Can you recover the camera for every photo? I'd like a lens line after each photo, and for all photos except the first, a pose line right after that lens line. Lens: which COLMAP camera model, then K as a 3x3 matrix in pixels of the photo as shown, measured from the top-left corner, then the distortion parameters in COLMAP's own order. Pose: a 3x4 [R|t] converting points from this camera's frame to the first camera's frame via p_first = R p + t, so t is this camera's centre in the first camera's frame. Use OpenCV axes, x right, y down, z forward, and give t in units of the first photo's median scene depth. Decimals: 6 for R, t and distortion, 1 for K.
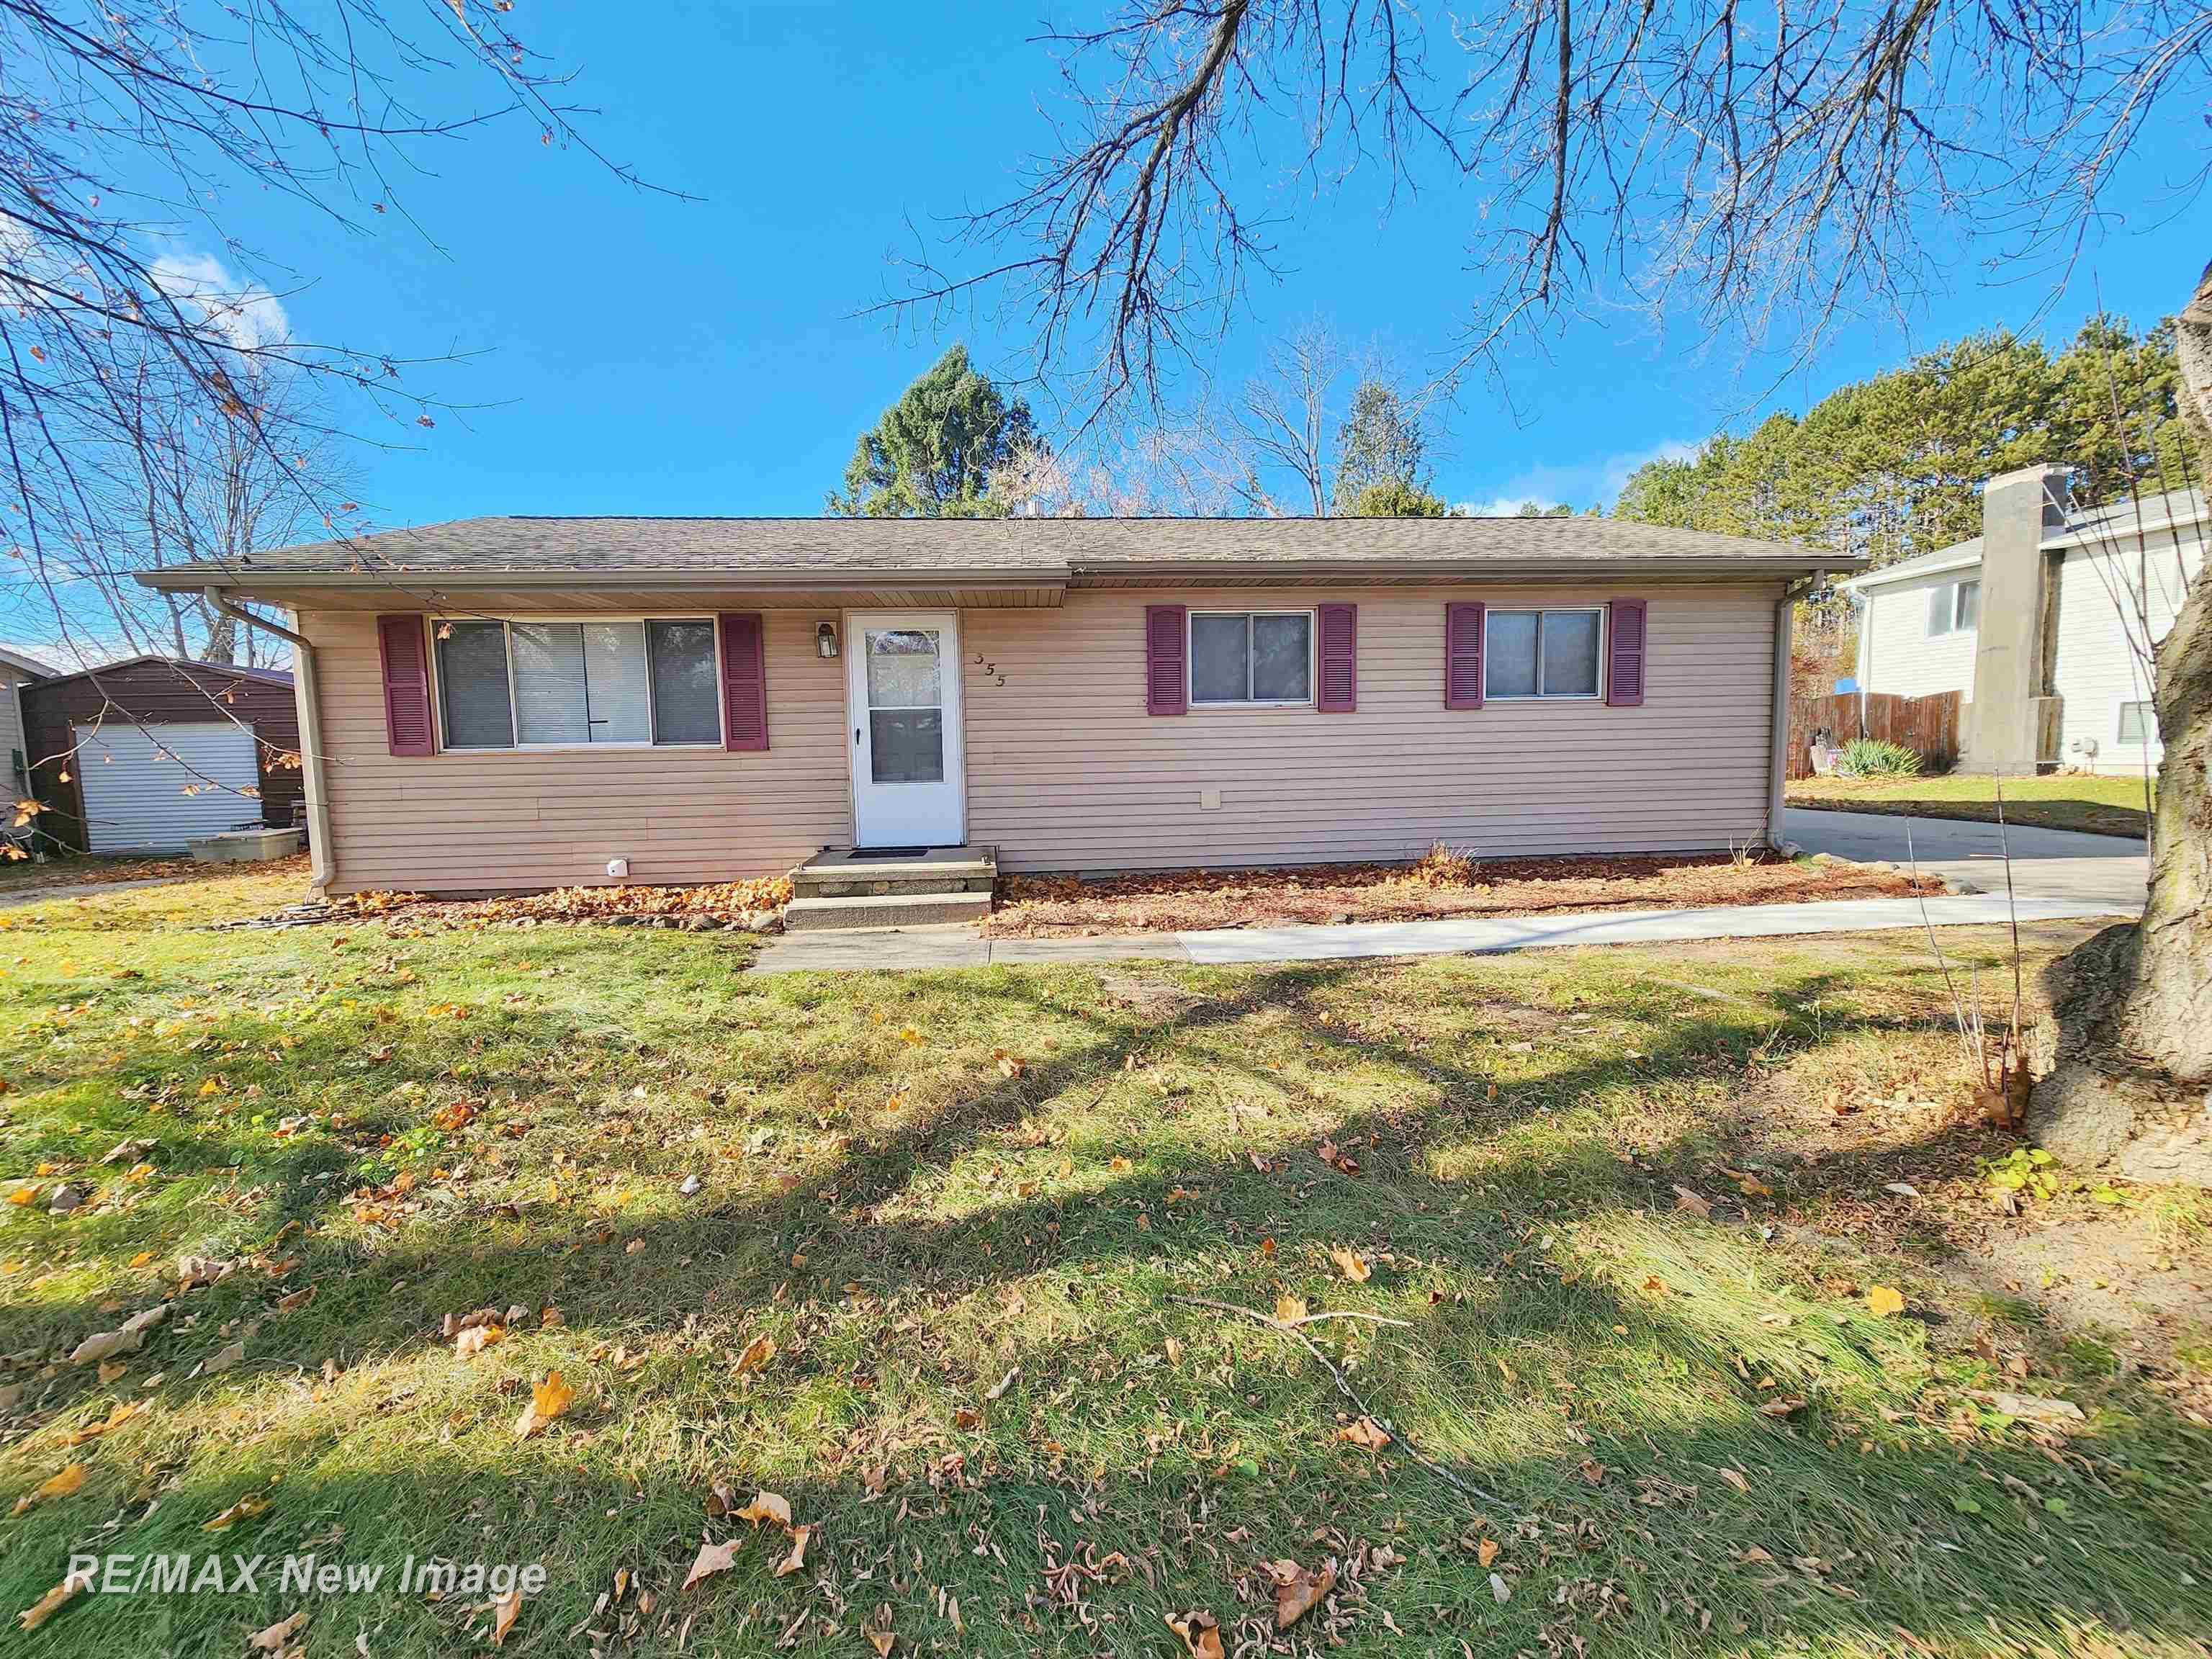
lens RADIAL K [[903.3, 0, 1080.8], [0, 903.3, 837.6], [0, 0, 1]] dist [0.001116, -0.000122]
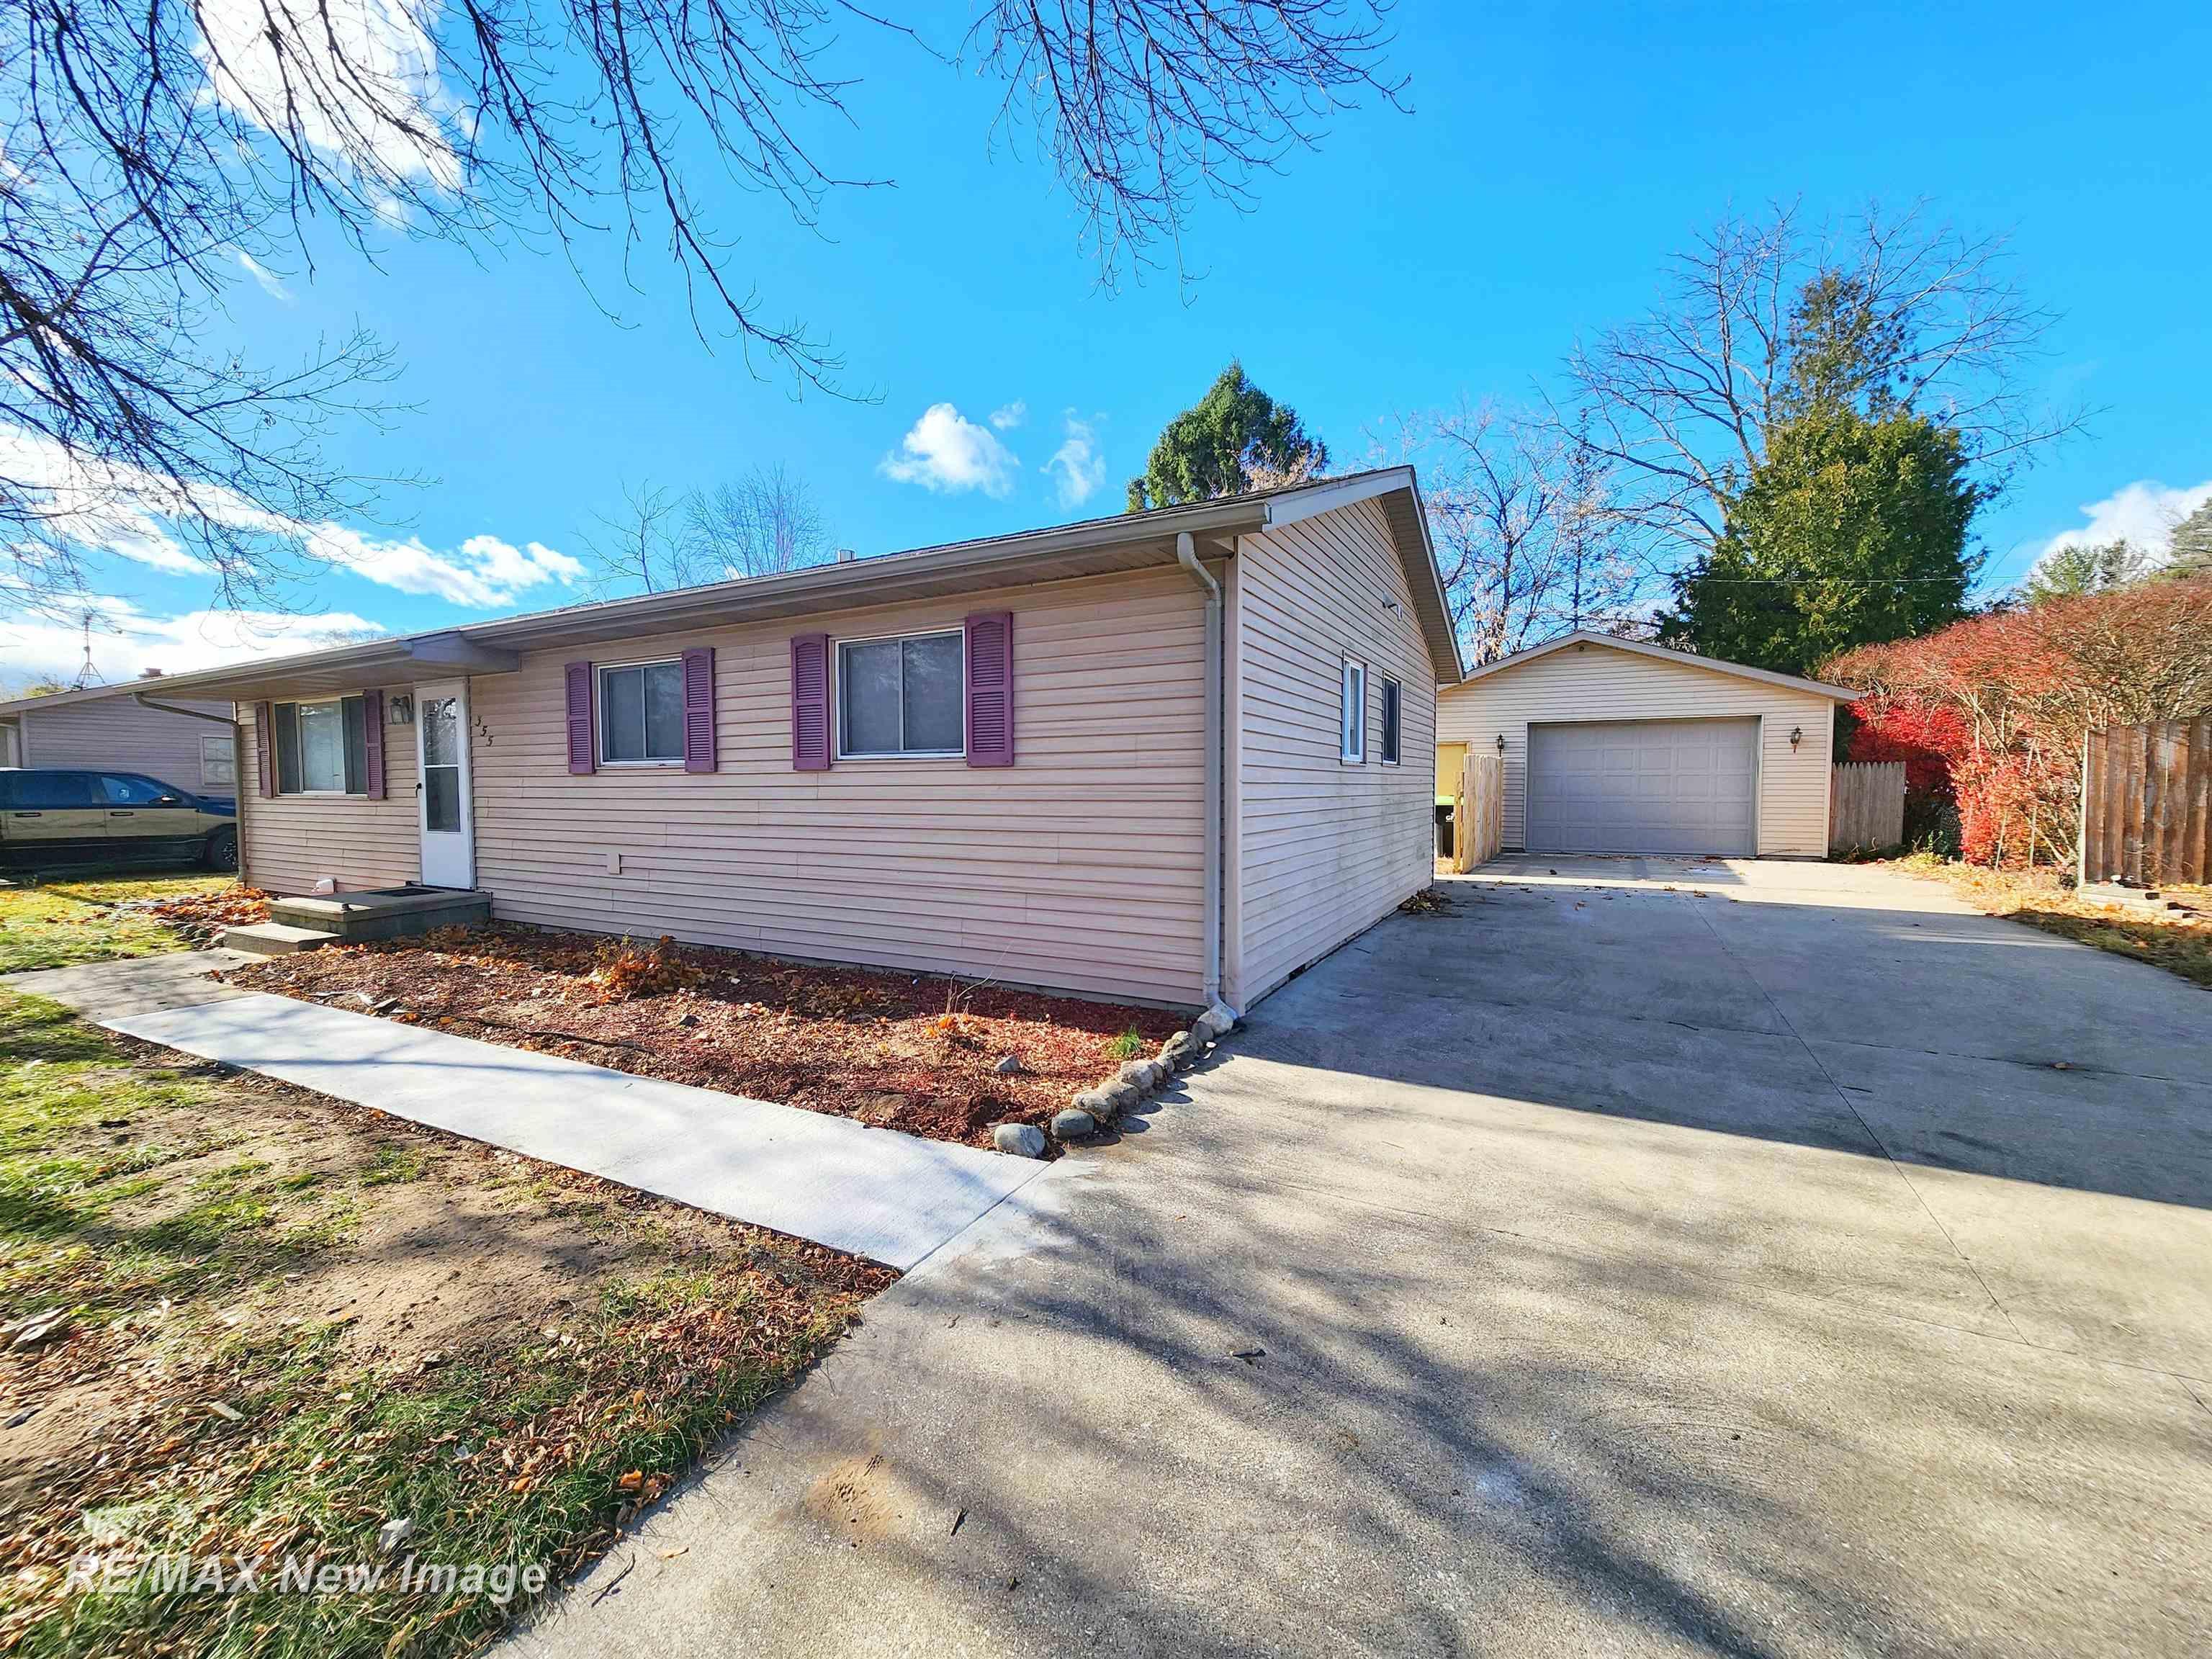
lens RADIAL K [[903.3, 0, 1080.8], [0, 903.3, 837.6], [0, 0, 1]] dist [0.001116, -0.000122]
pose [[0.825434, 0.050151, -0.562267, 1.064783], [-0.068238, 0.997606, -0.011197, -0.091926], [0.560359, 0.047610, 0.826880, 0.491070]]
